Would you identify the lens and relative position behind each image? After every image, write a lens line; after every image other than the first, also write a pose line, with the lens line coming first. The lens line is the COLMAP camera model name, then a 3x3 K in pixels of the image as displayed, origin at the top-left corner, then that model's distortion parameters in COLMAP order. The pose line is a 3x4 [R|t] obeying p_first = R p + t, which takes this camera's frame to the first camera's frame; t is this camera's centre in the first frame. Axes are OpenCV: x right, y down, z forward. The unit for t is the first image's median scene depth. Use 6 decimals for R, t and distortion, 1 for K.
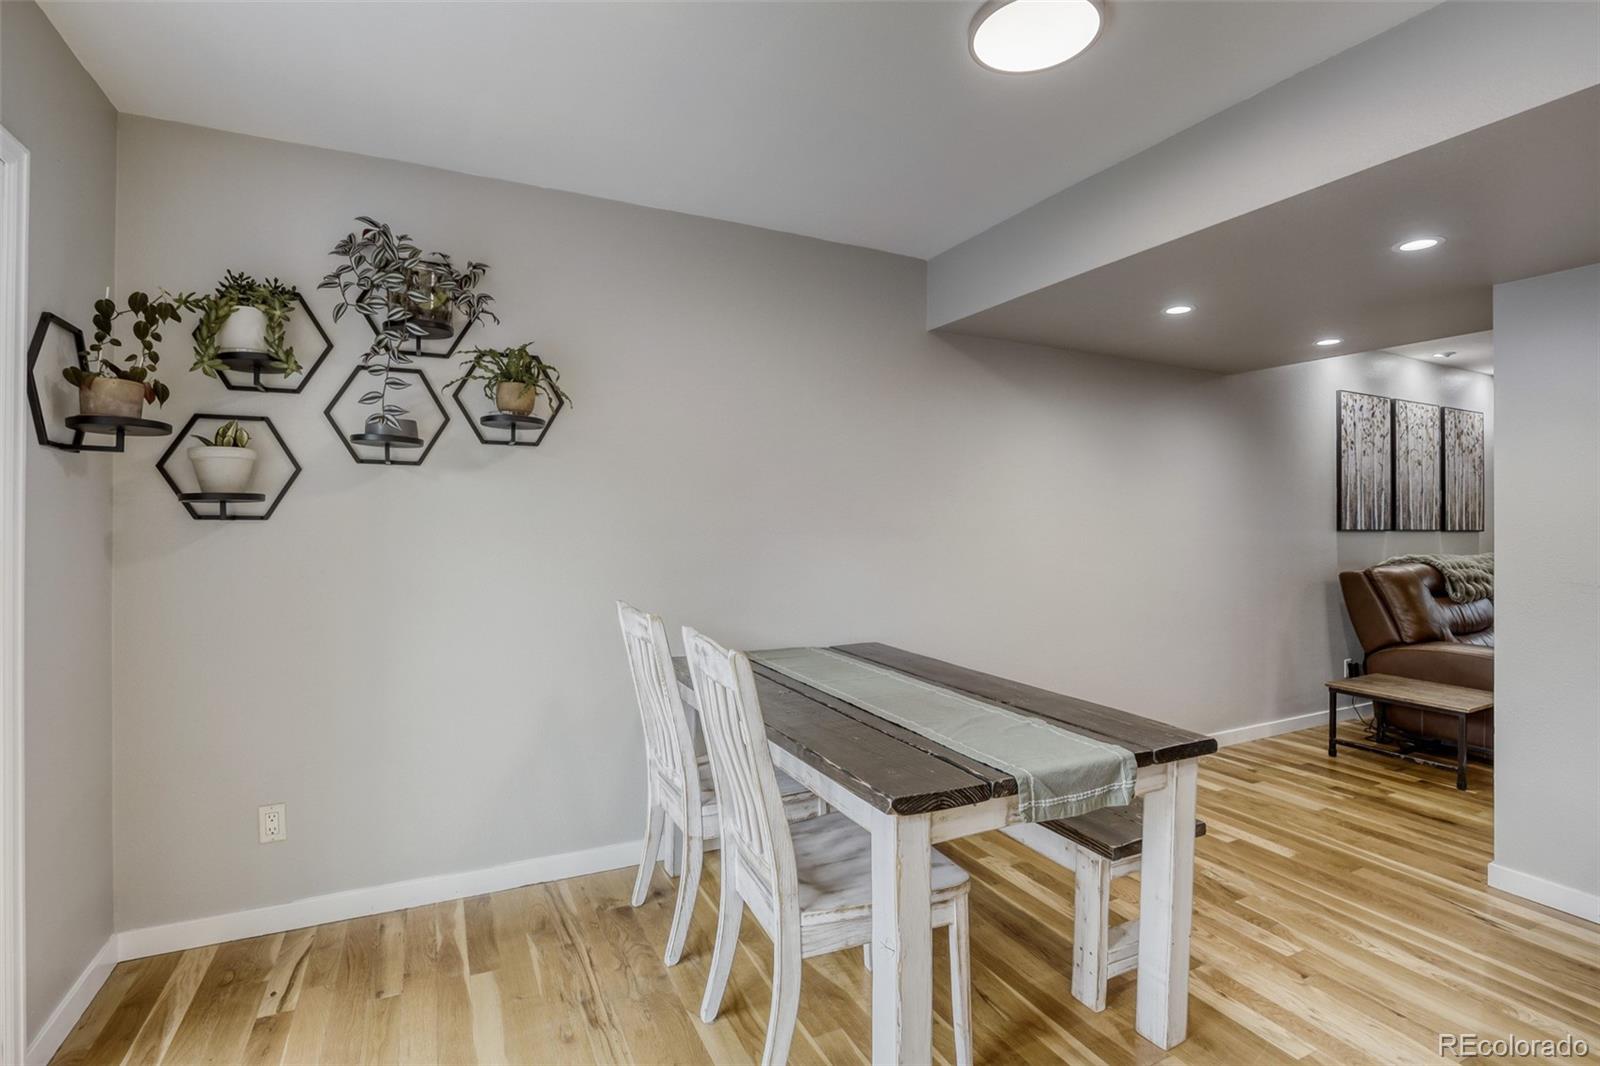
lens RADIAL K [[729.5, 0, 799.3], [0, 729.5, 511.8], [0, 0, 1]] dist [-0.025195, 0.000205]
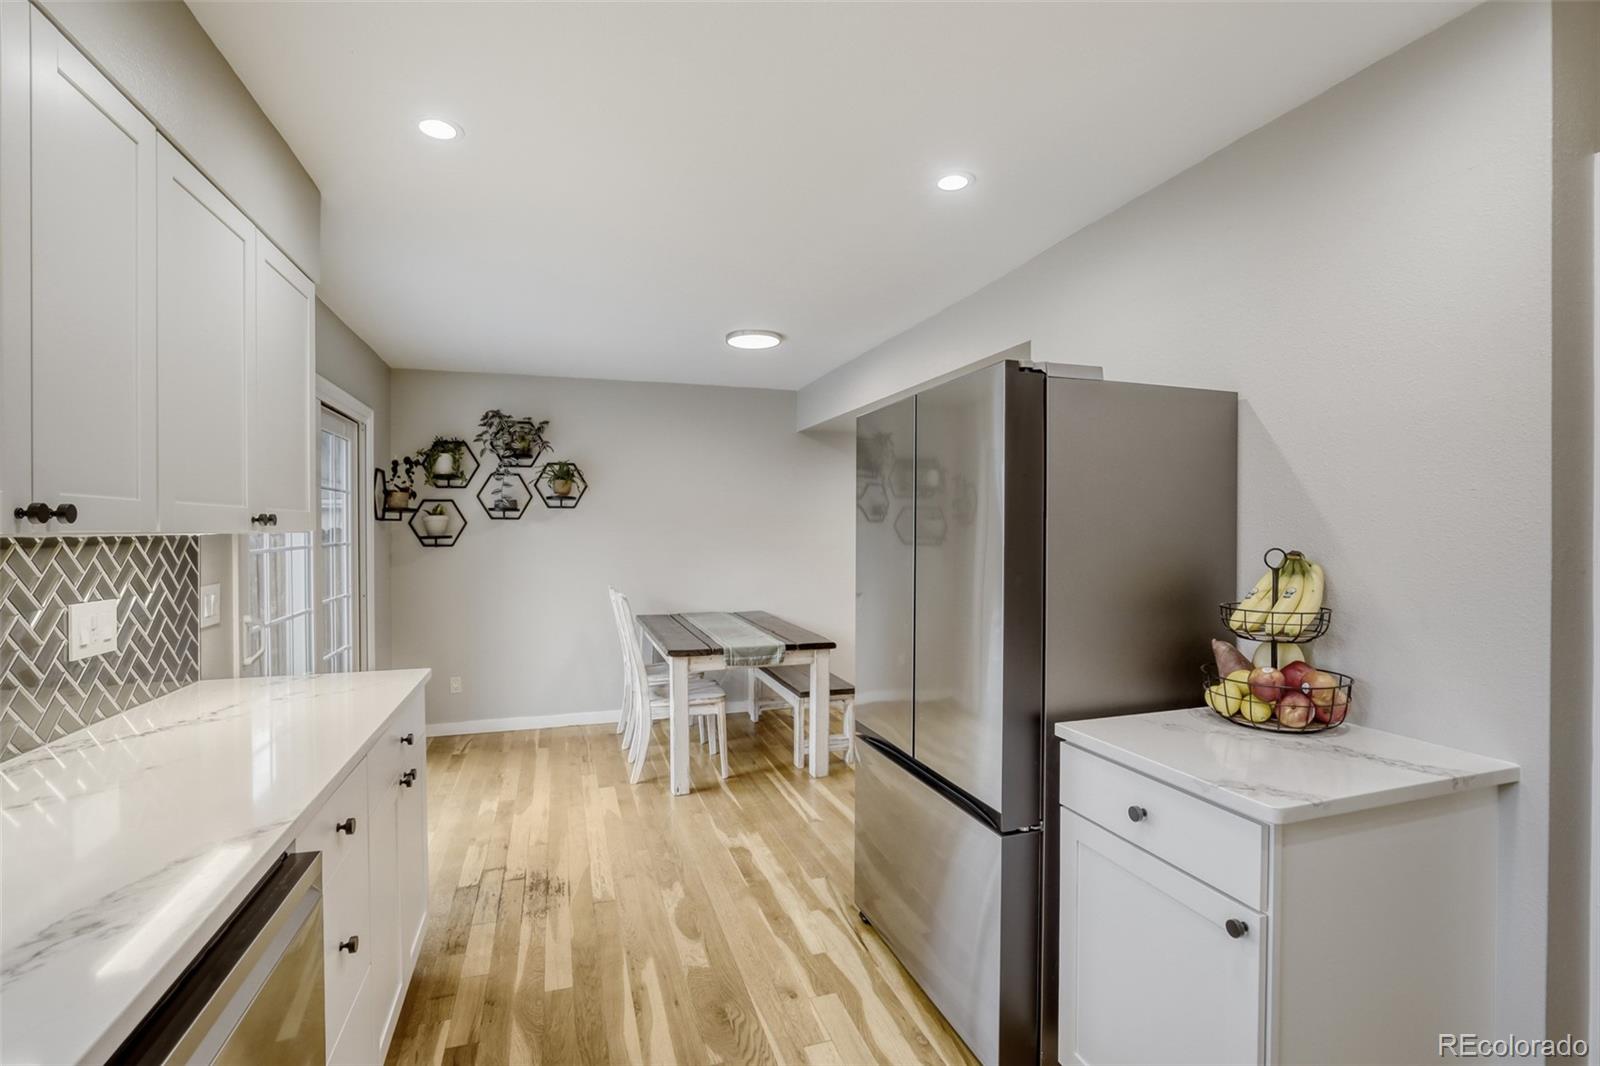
lens RADIAL K [[731.3, 0, 796.5], [0, 731.3, 521.2], [0, 0, 1]] dist [-0.022208, -0.000021]
pose [[0.987850, -0.007364, -0.155234, 0.666241], [0.007869, 0.999966, 0.002640, -0.065936], [0.155210, -0.003829, 0.987874, -1.071105]]
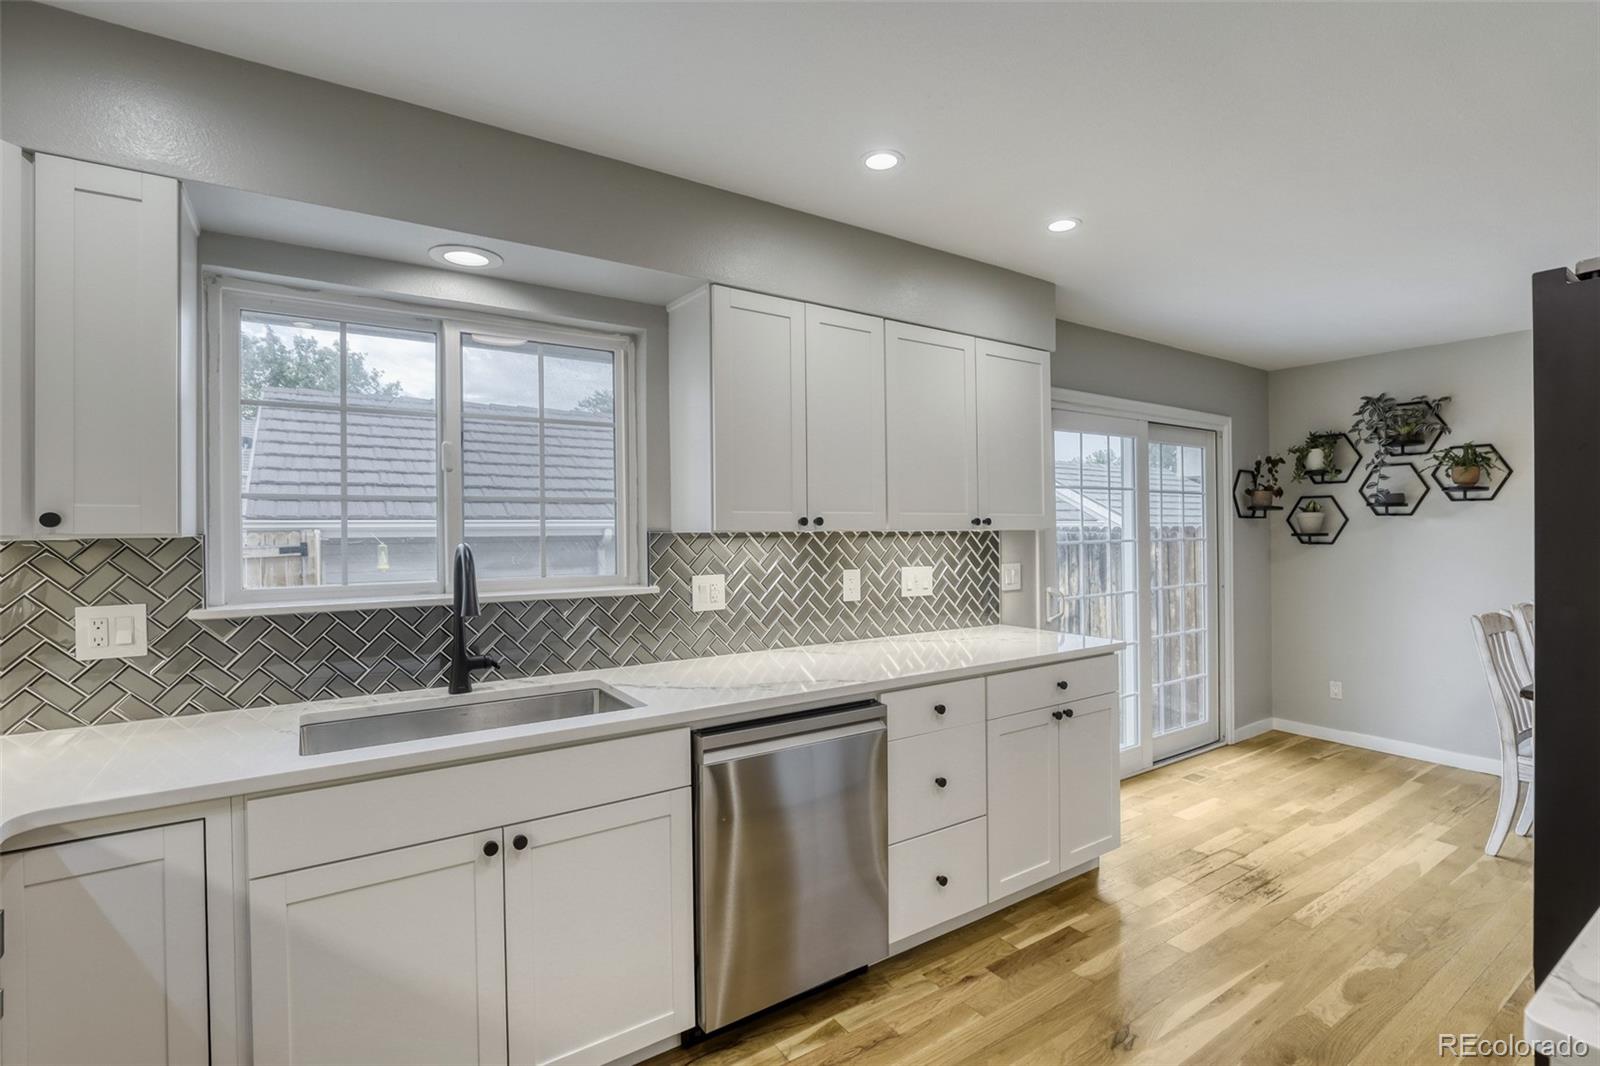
lens RADIAL K [[731.3, 0, 796.5], [0, 731.3, 521.2], [0, 0, 1]] dist [-0.022208, -0.000021]
pose [[0.114276, -0.008510, -0.993413, 1.219594], [0.013940, 0.999879, -0.006962, -0.066313], [0.993351, -0.013053, 0.114381, -0.822799]]
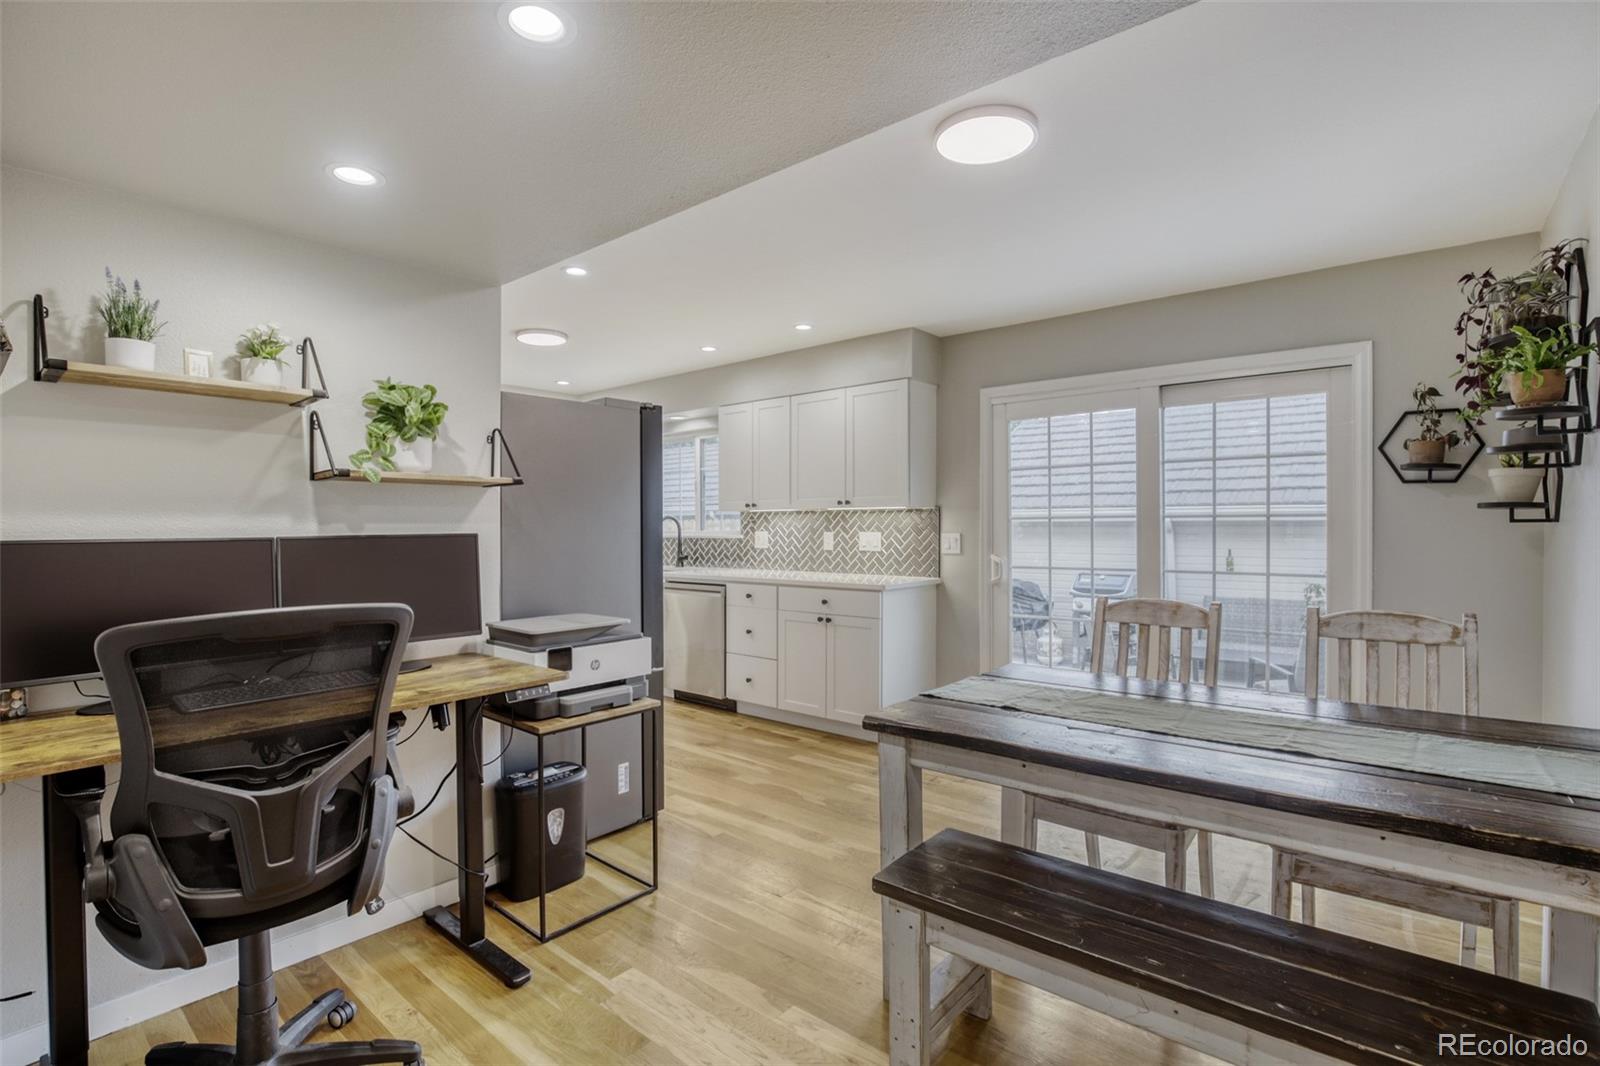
lens RADIAL K [[731.3, 0, 796.5], [0, 731.3, 521.2], [0, 0, 1]] dist [-0.022208, -0.000021]
pose [[-0.923658, 0.002836, -0.383208, 0.882682], [0.008639, 0.999873, -0.013423, 0.012759], [0.383121, -0.015709, -0.923565, 1.634639]]
